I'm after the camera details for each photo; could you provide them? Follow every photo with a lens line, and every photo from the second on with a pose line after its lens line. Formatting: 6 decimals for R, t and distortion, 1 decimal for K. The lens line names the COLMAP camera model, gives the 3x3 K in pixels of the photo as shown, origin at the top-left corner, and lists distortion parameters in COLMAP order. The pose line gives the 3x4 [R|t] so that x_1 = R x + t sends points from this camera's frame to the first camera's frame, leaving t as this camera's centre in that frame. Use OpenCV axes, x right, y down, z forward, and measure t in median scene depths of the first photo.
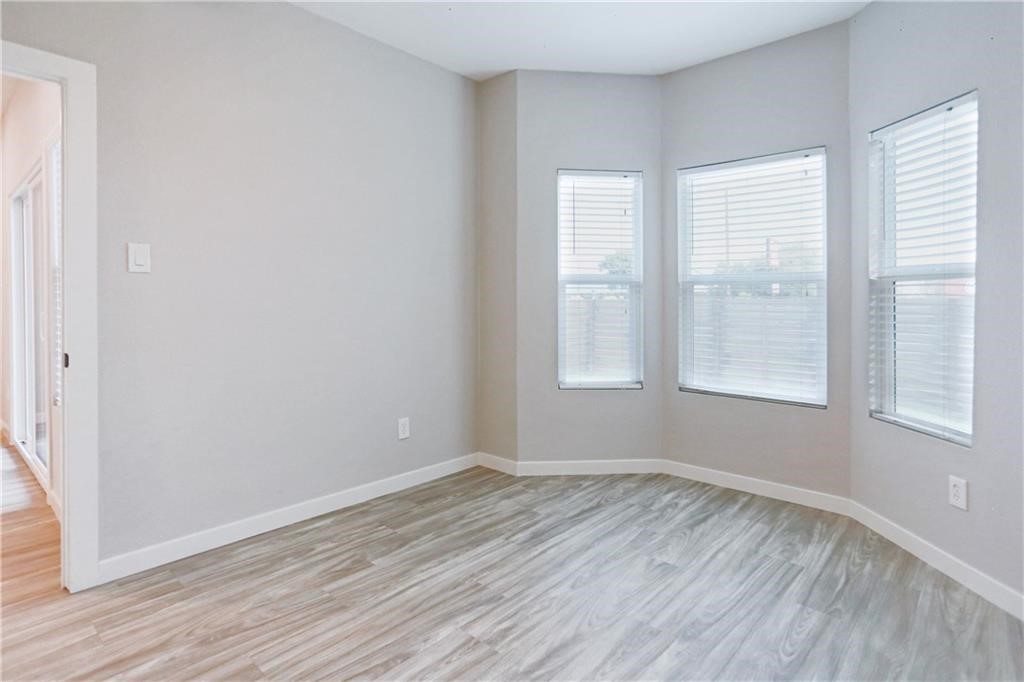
lens RADIAL K [[555.9, 0, 495.8], [0, 555.9, 303.1], [0, 0, 1]] dist [-0.043848, 0.019641]
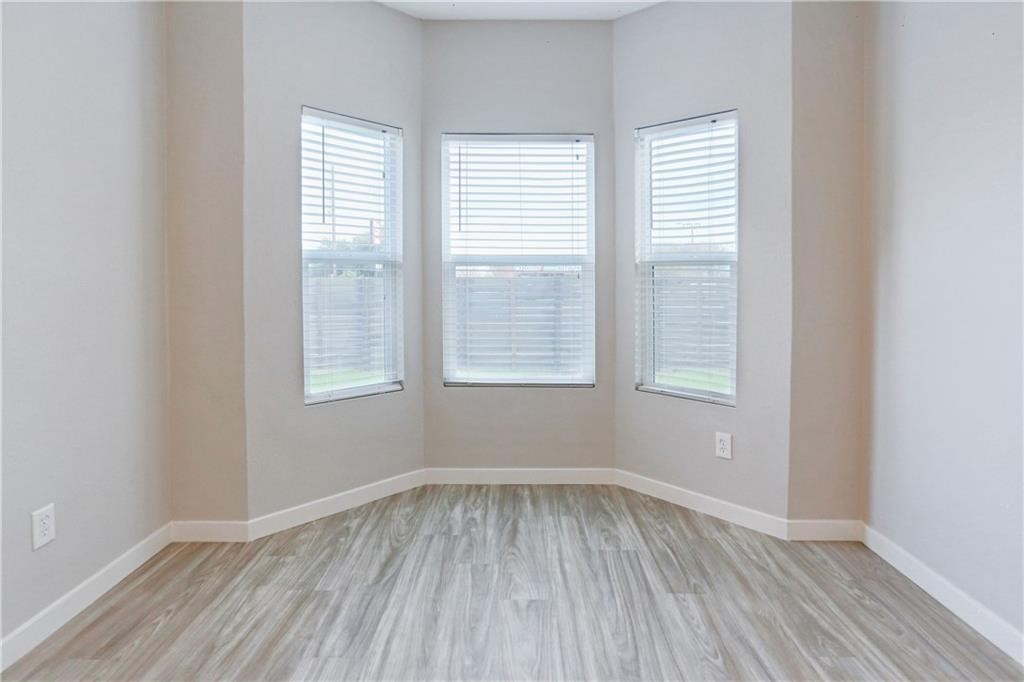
lens RADIAL K [[555.9, 0, 532.4], [0, 555.9, 283.6], [0, 0, 1]] dist [-0.043848, 0.019641]
pose [[0.715439, -0.008294, 0.698626, -0.221572], [0.005893, 0.999966, 0.005837, -0.011280], [-0.698650, -0.000059, 0.715463, 0.331492]]
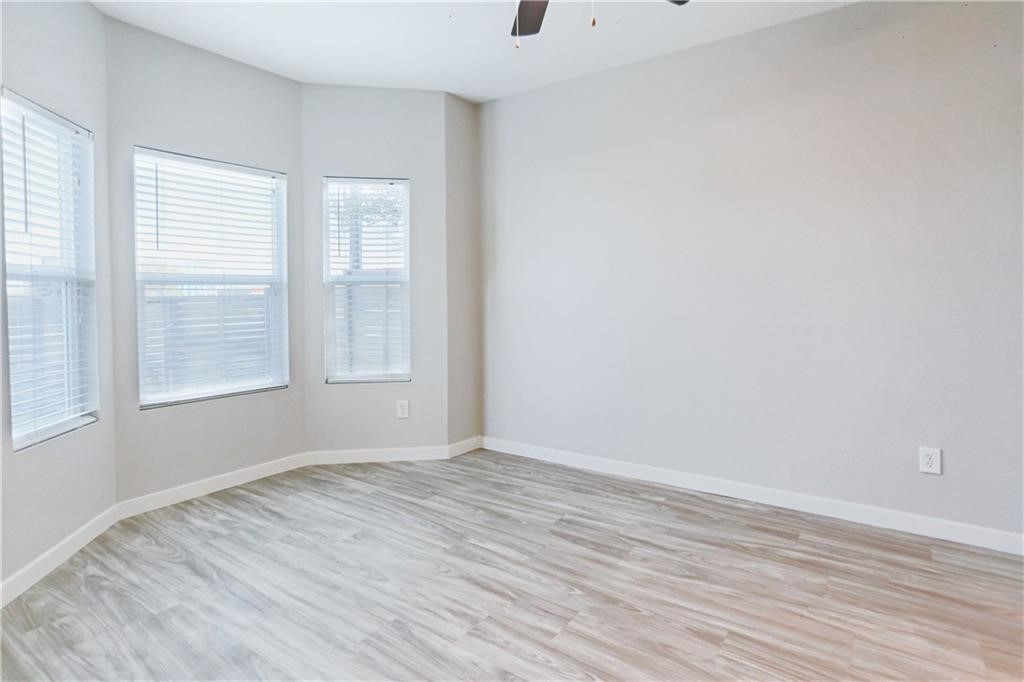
lens RADIAL K [[555.9, 0, 502.8], [0, 555.9, 294.3], [0, 0, 1]] dist [-0.043848, 0.019641]
pose [[-0.142239, -0.008012, 0.989800, -0.693677], [0.014427, 0.999844, 0.010167, -0.022772], [-0.989727, 0.015726, -0.142101, 0.697404]]
